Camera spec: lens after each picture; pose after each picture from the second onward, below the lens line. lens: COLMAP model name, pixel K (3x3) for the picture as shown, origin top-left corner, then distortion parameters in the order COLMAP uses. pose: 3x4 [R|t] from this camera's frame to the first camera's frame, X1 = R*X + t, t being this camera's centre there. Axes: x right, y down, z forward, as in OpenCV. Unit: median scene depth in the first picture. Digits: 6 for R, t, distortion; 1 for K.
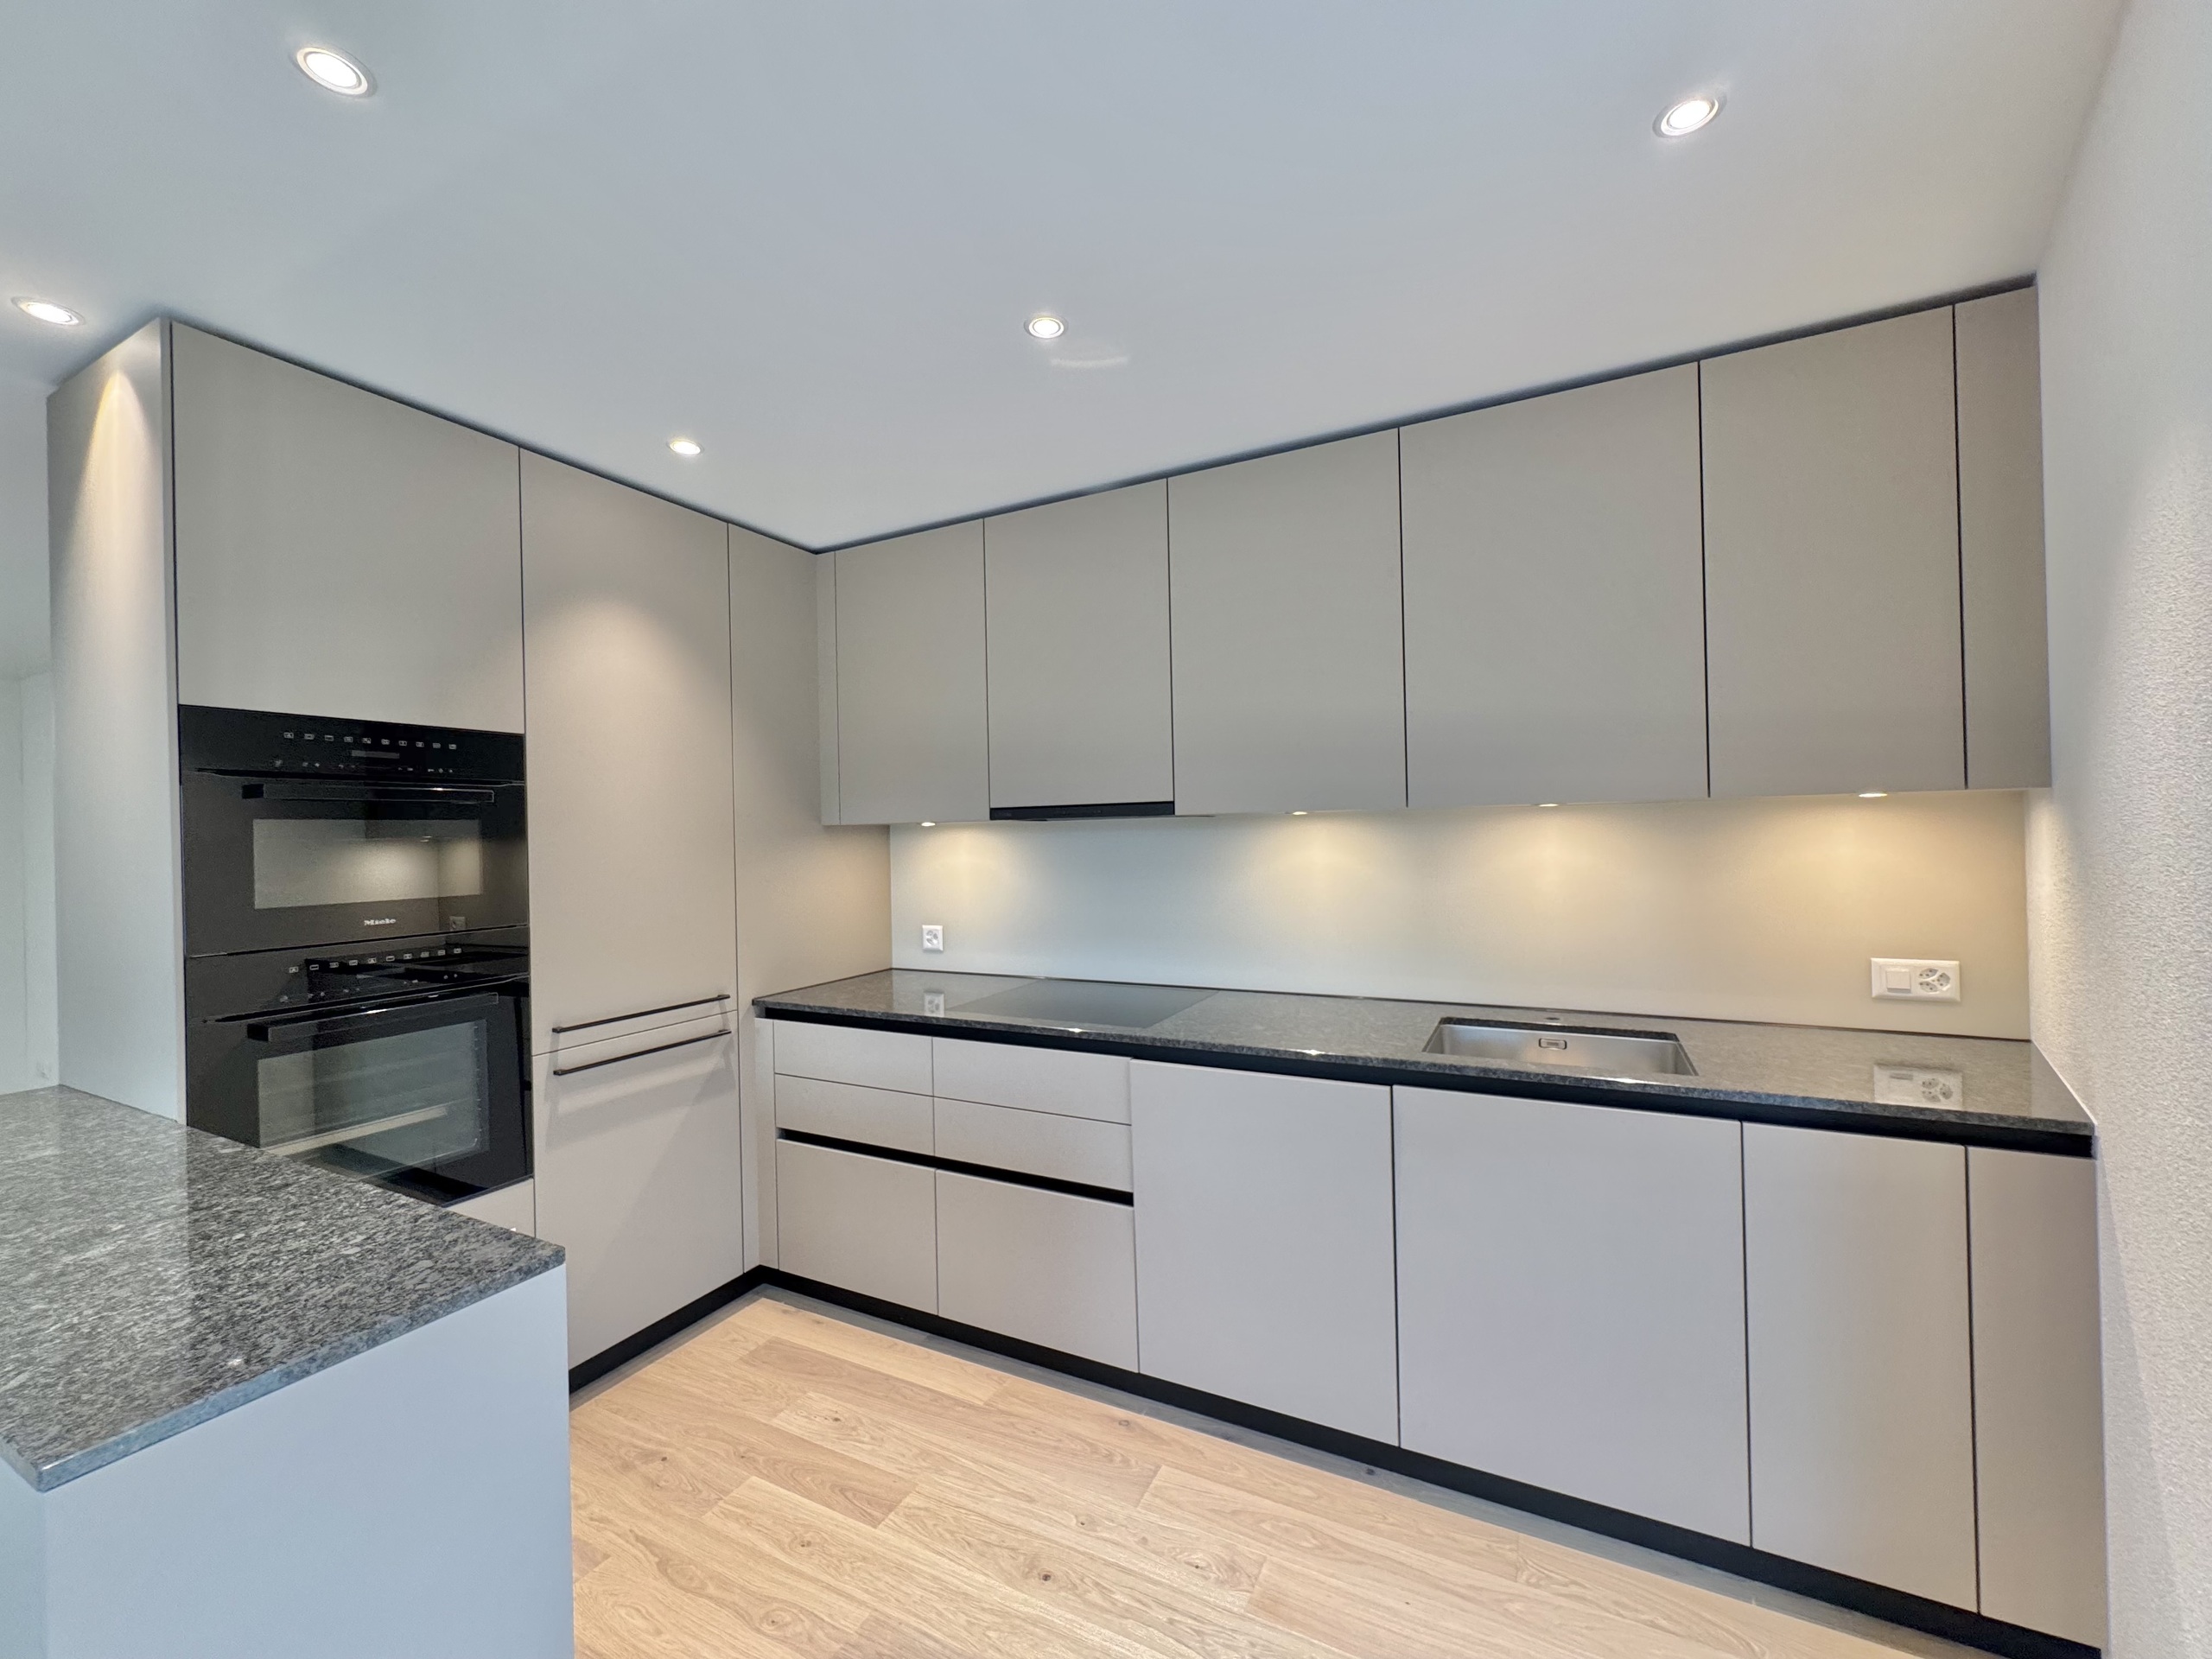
lens RADIAL K [[885.2, 0, 1106.0], [0, 885.2, 829.5], [0, 0, 1]] dist [-0.002501, -0.000255]
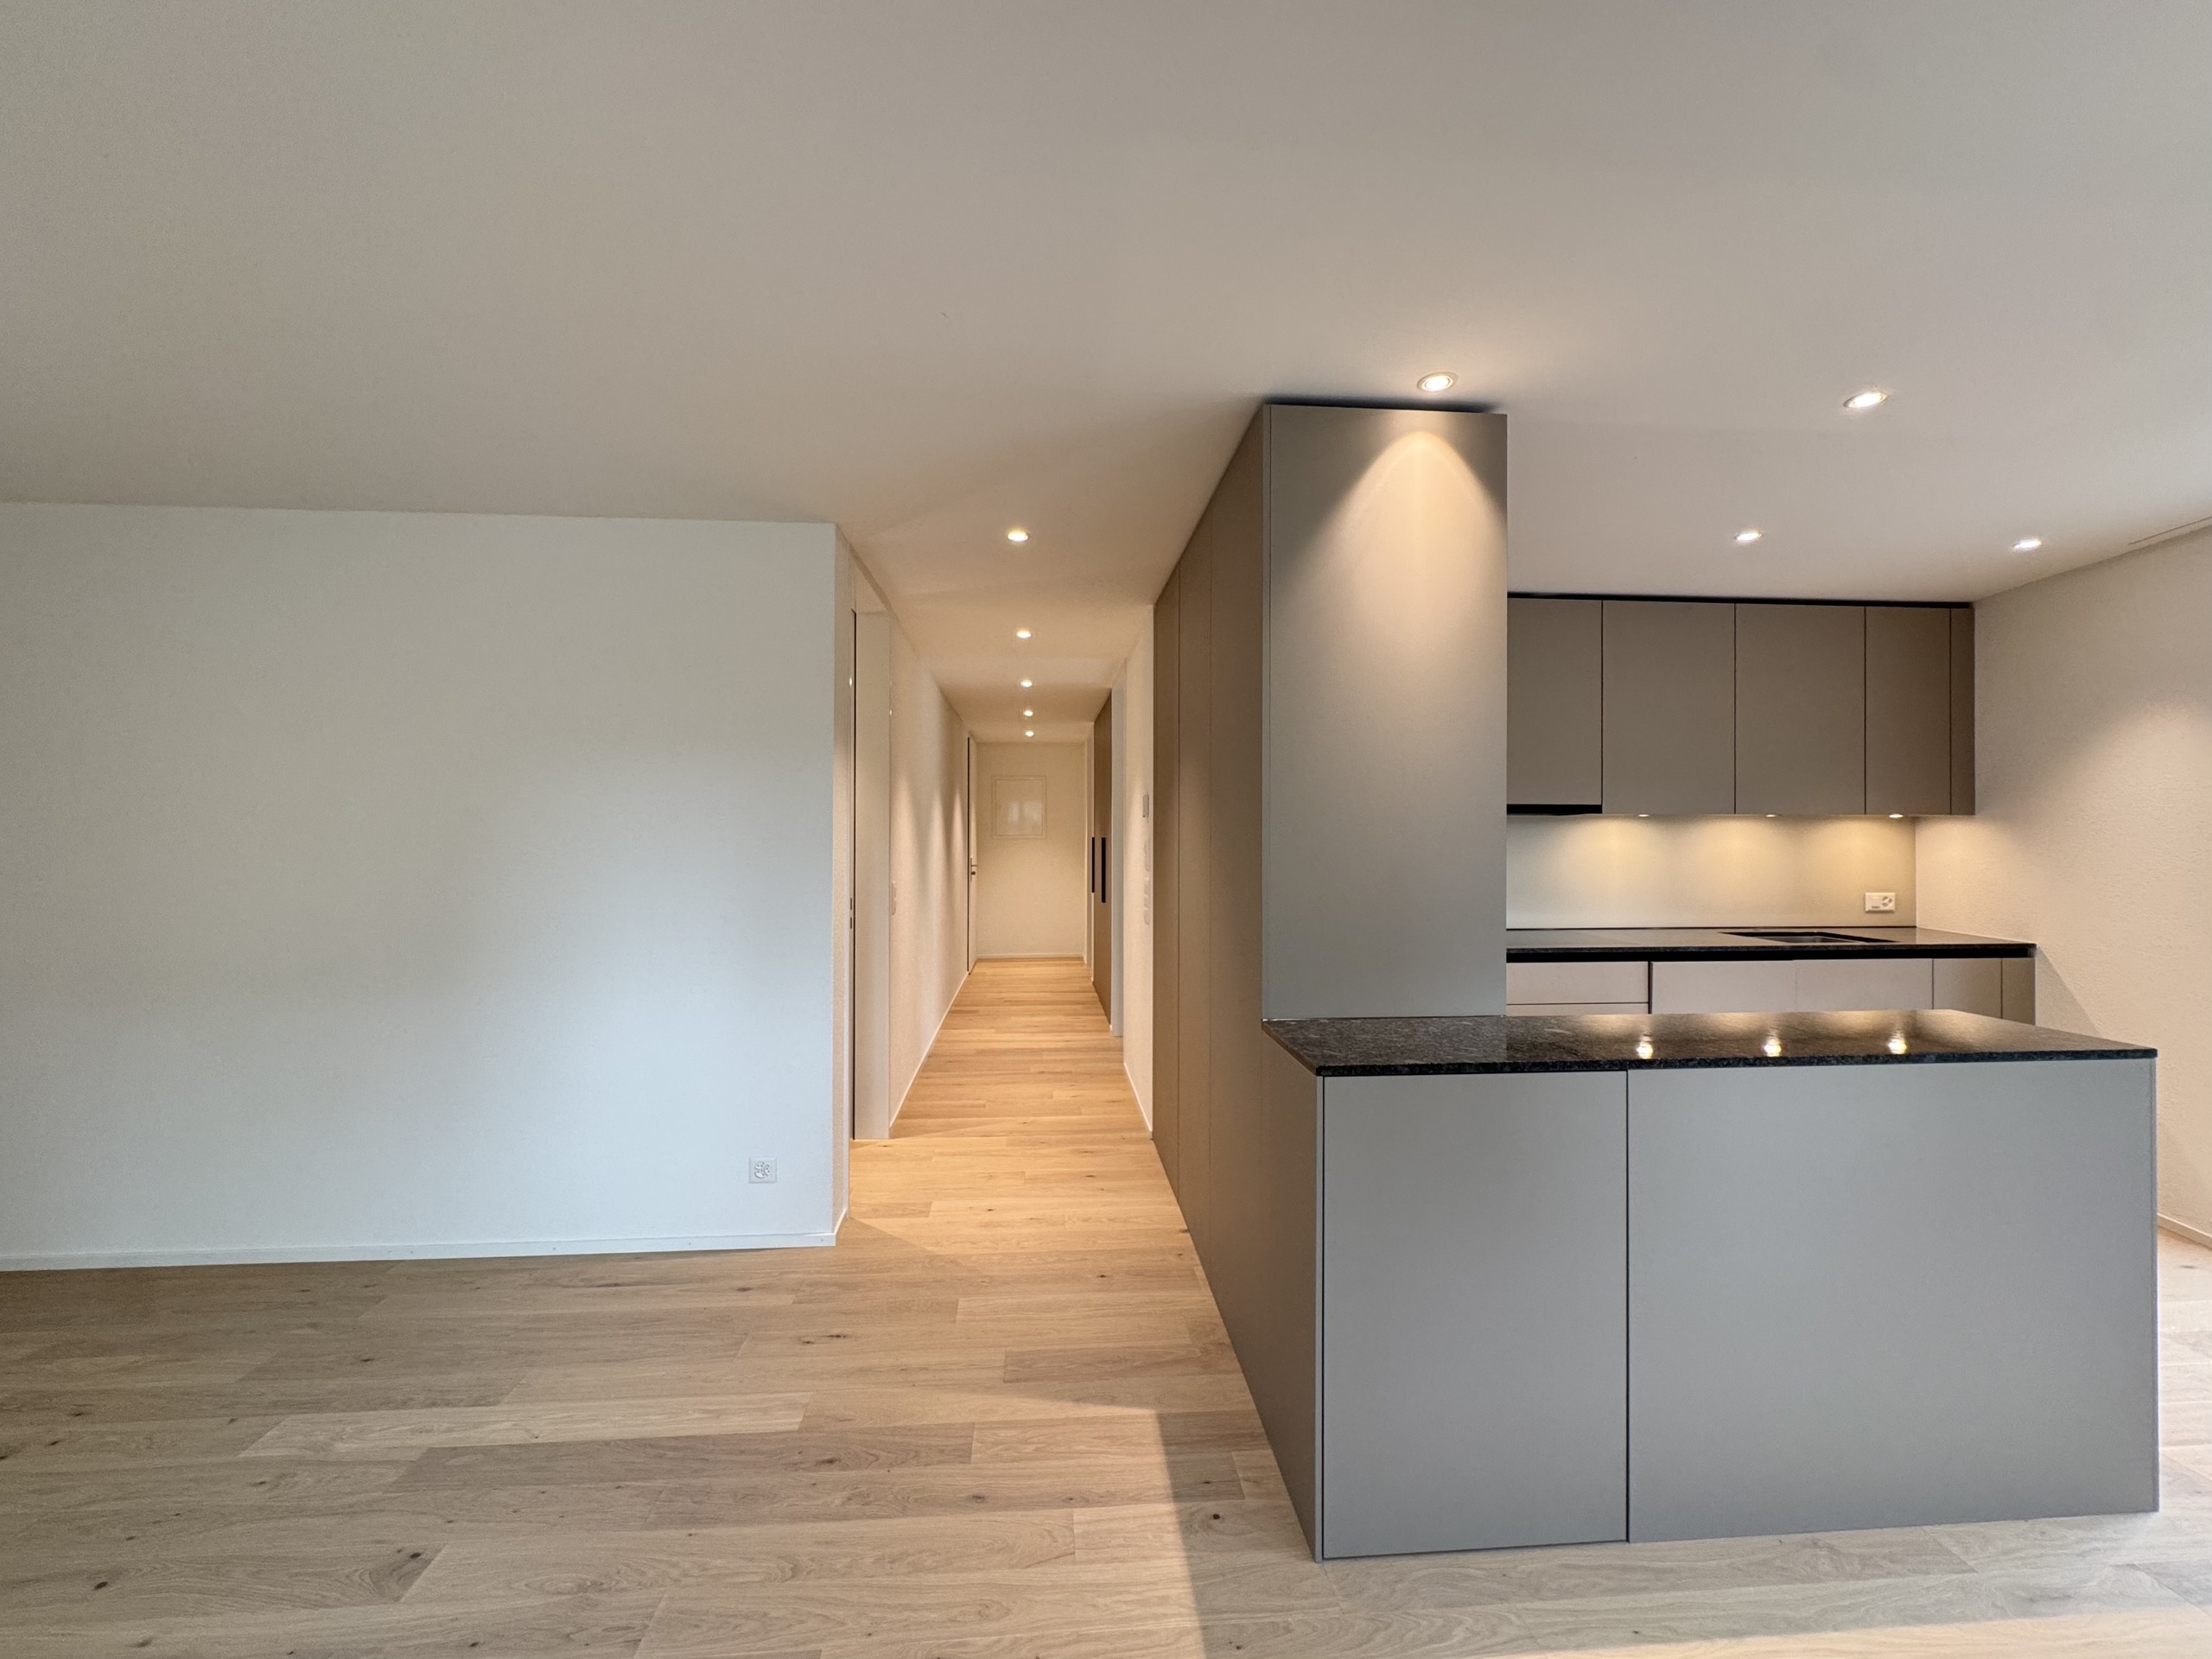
lens RADIAL K [[885.2, 0, 1106.0], [0, 885.2, 829.5], [0, 0, 1]] dist [-0.002501, -0.000255]
pose [[0.851397, 0.028121, 0.523767, -1.856913], [-0.025246, 0.999601, -0.012631, 0.068181], [-0.523914, -0.002469, 0.851768, 0.149823]]
